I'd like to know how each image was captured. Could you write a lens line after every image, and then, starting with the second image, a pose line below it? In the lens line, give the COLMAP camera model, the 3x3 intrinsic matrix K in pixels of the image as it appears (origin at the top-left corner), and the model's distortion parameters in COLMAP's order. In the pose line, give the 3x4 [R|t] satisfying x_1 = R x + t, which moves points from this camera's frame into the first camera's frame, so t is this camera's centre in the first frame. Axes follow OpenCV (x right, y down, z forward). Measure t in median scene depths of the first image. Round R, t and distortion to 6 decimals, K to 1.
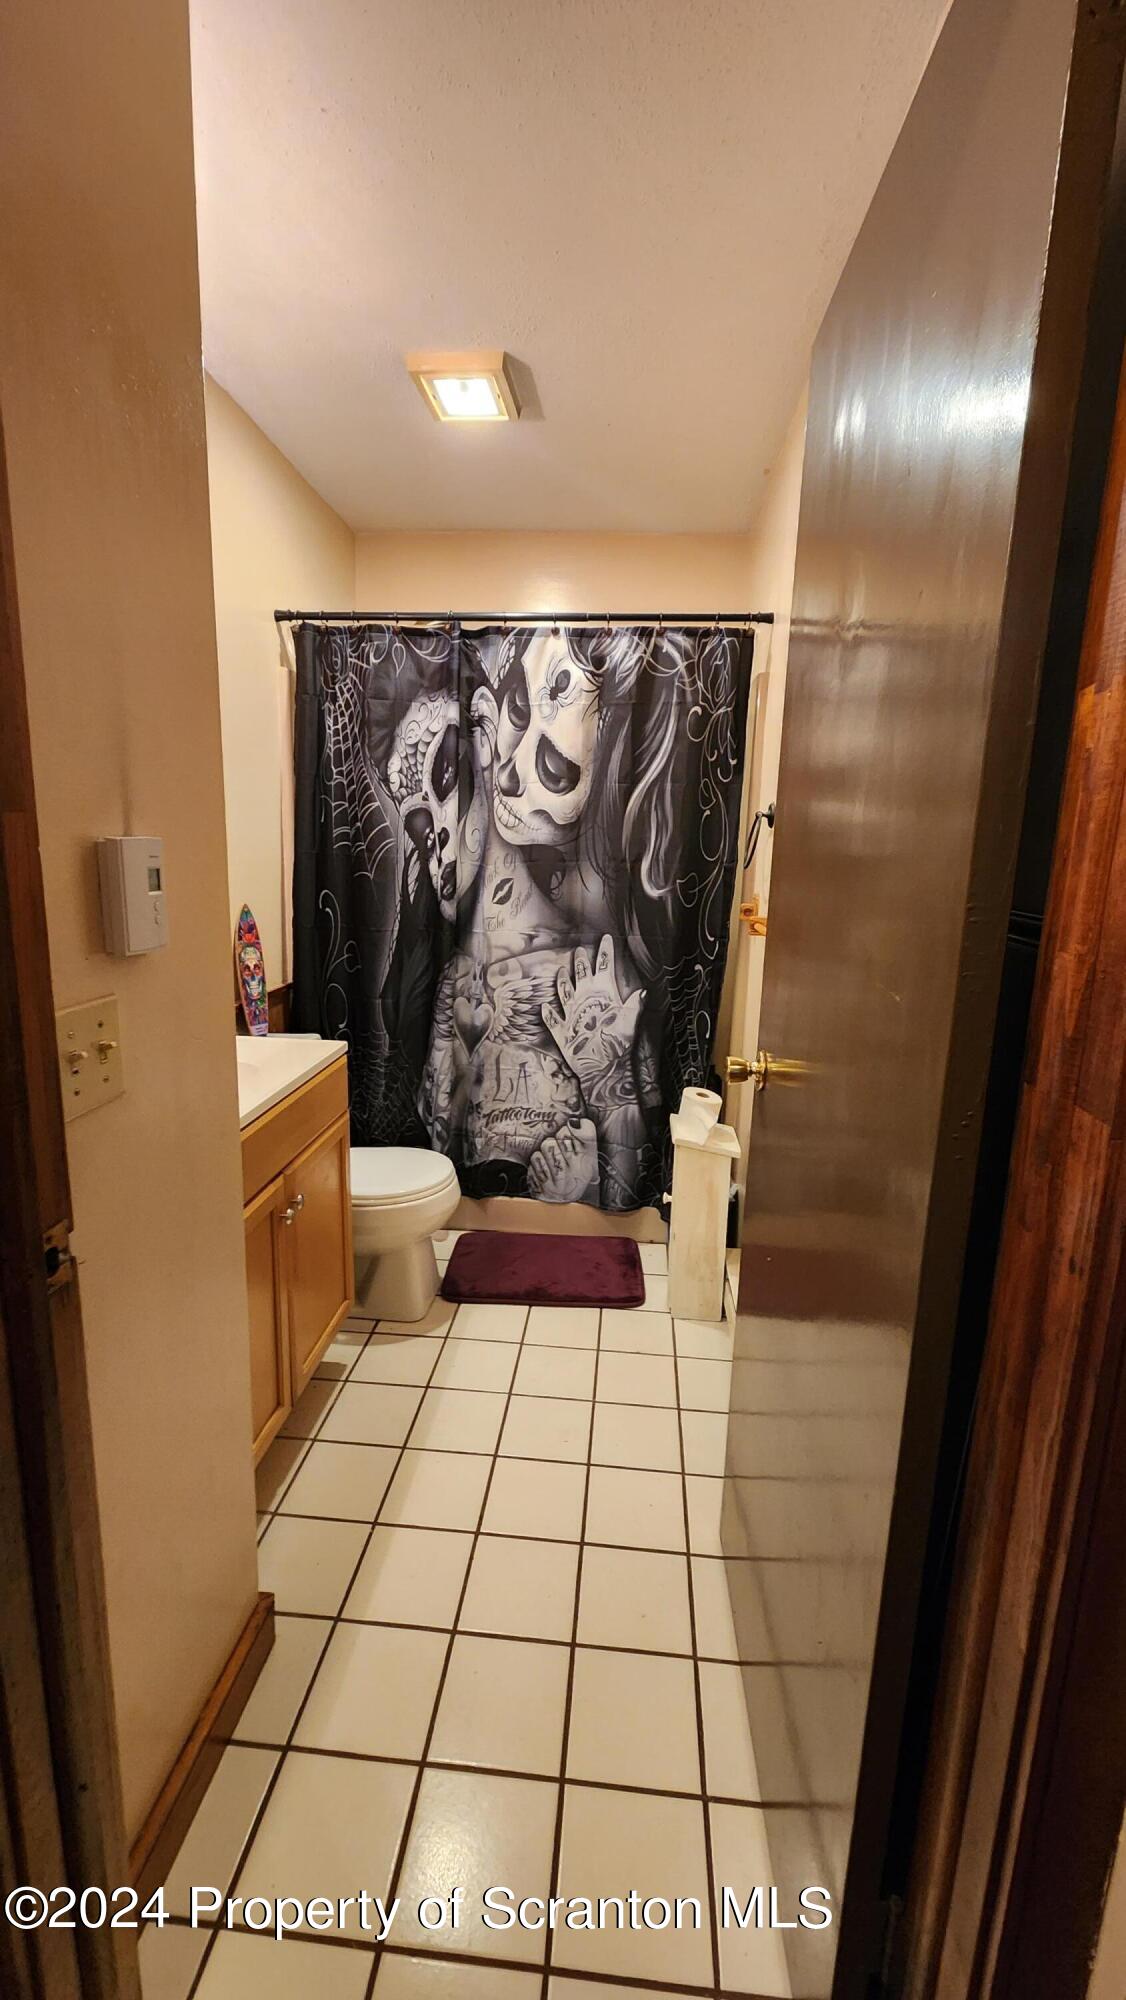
lens RADIAL K [[823.5, 0, 563.0], [0, 823.5, 1000.0], [0, 0, 1]] dist [-0.000425, 0.000010]
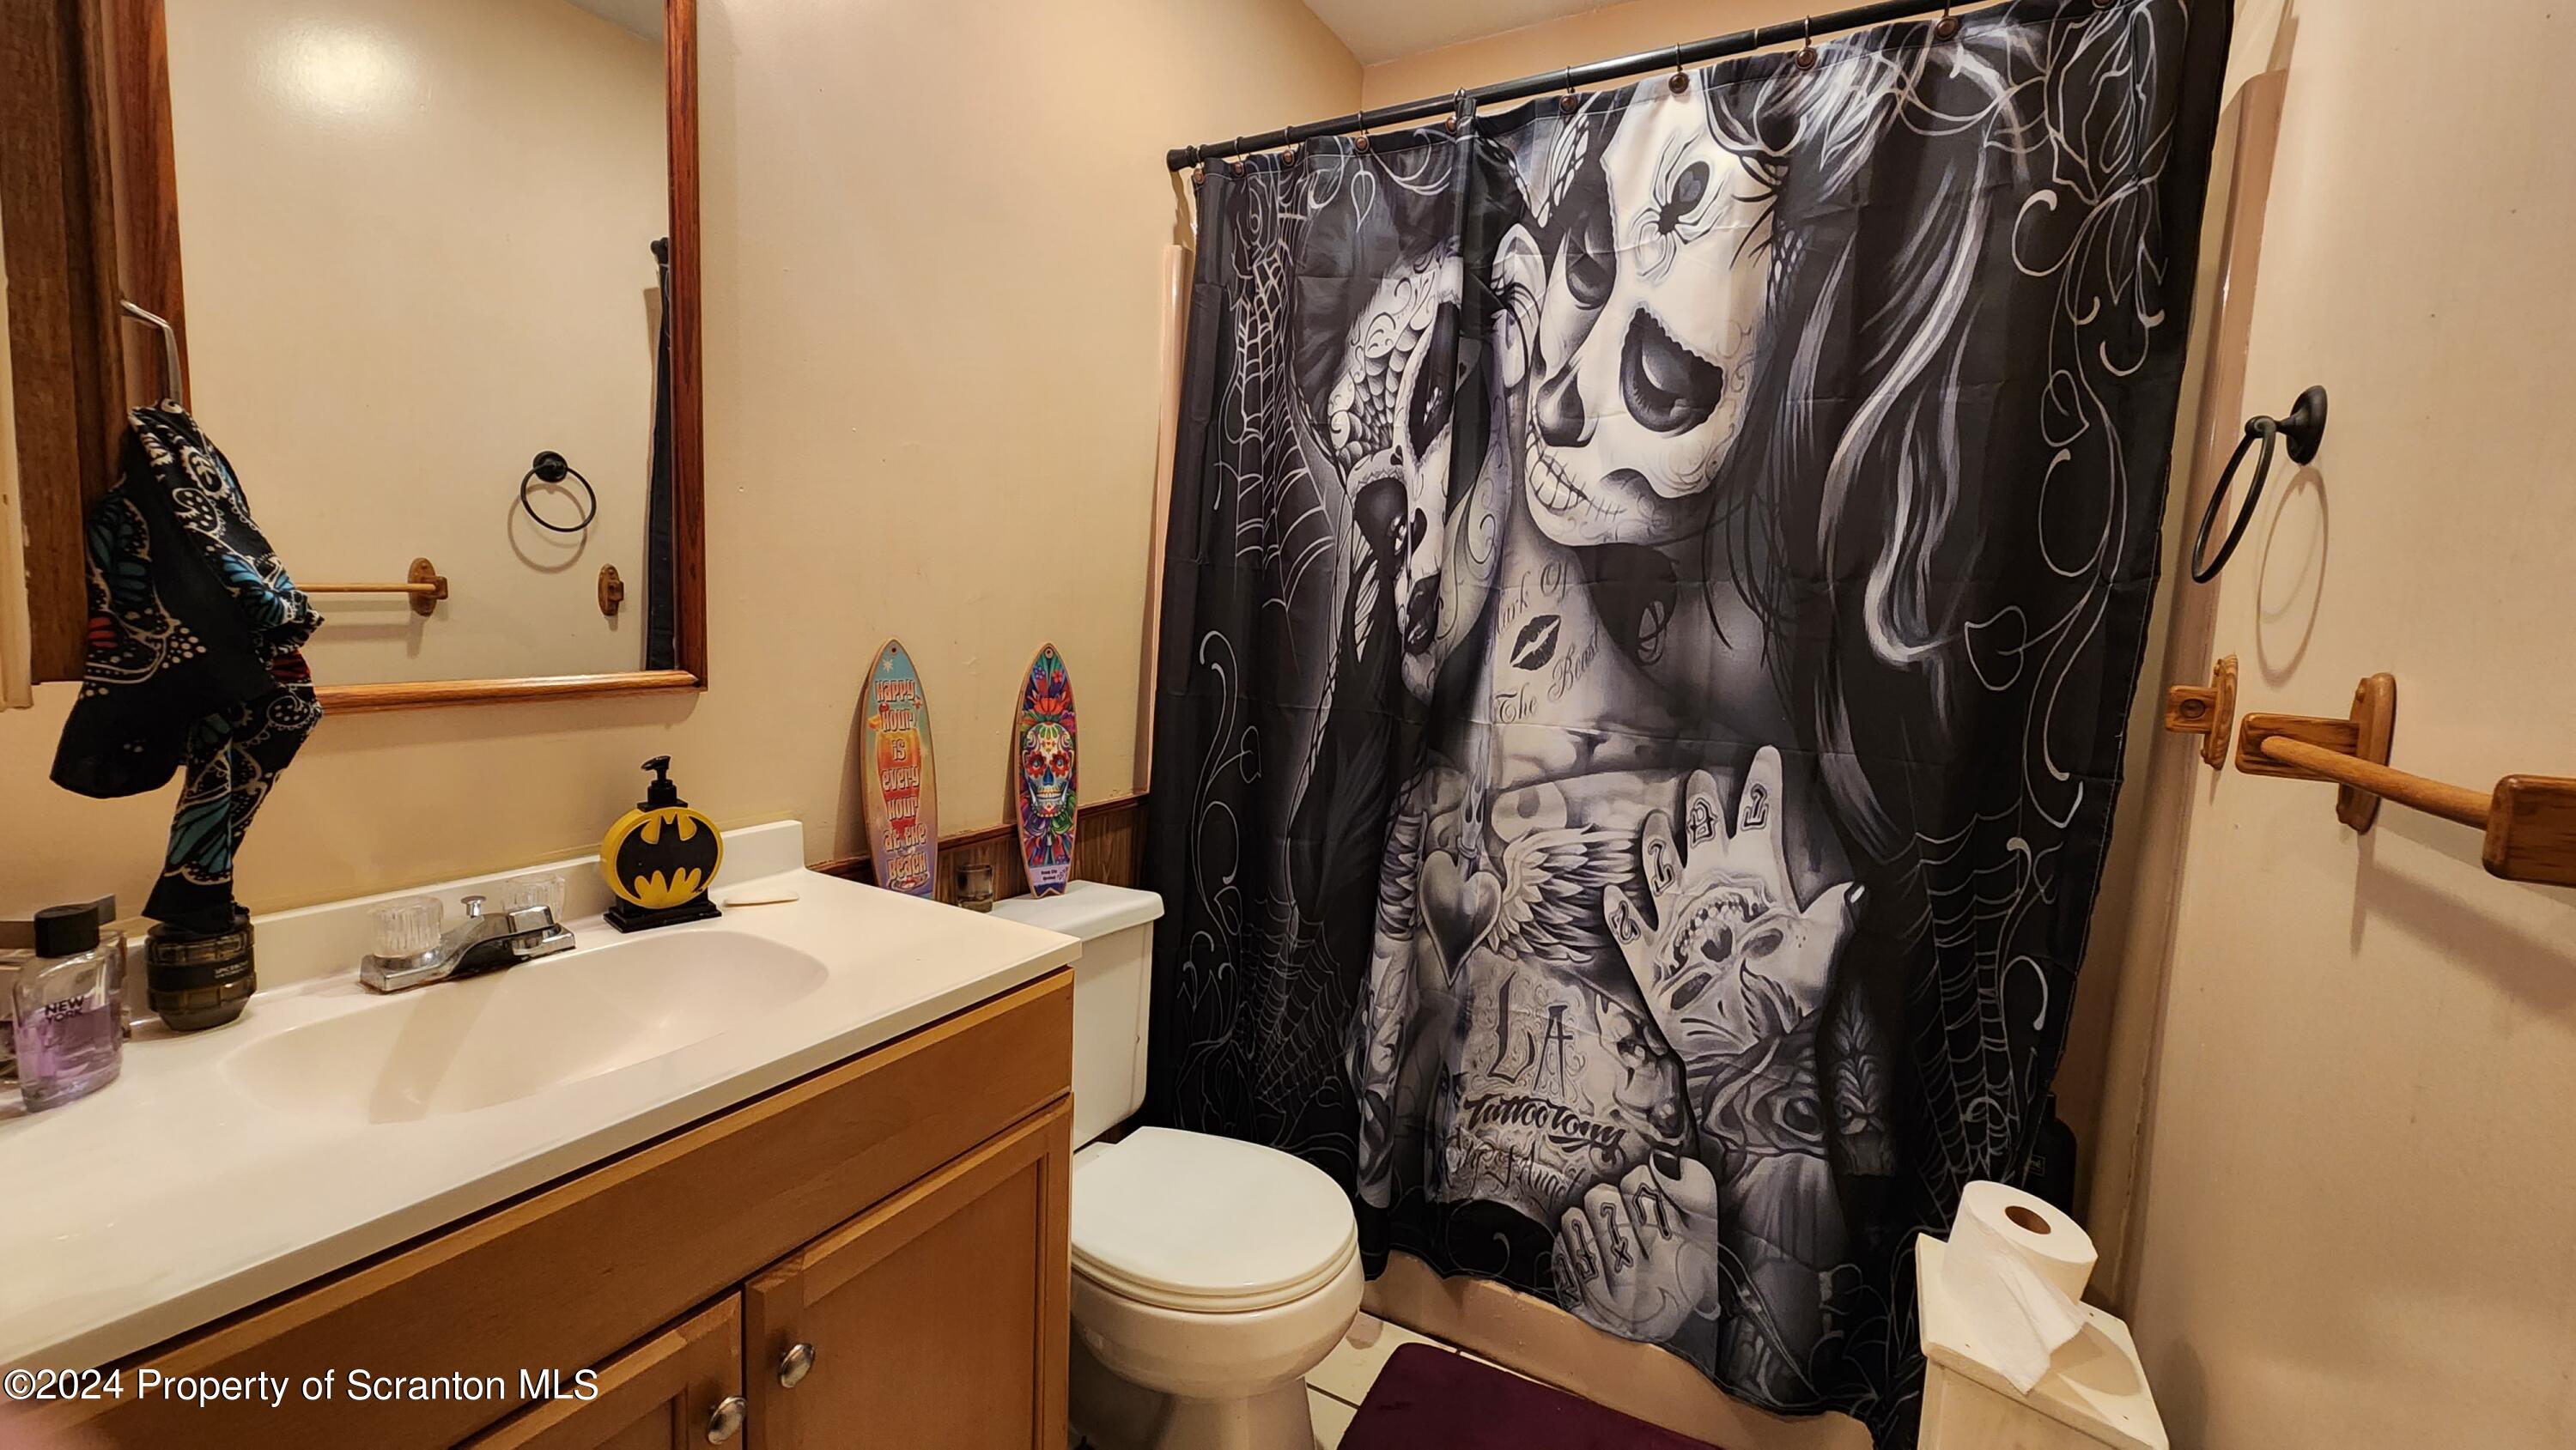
lens RADIAL K [[1060.6, 0, 1271.4], [0, 1060.6, 711.5], [0, 0, 1]] dist [-0.000425, 0.000010]
pose [[0.909680, 0.055743, -0.411553, 0.044382], [-0.098333, 0.991684, -0.083031, -0.025355], [0.403502, 0.116000, 0.907596, 0.385297]]
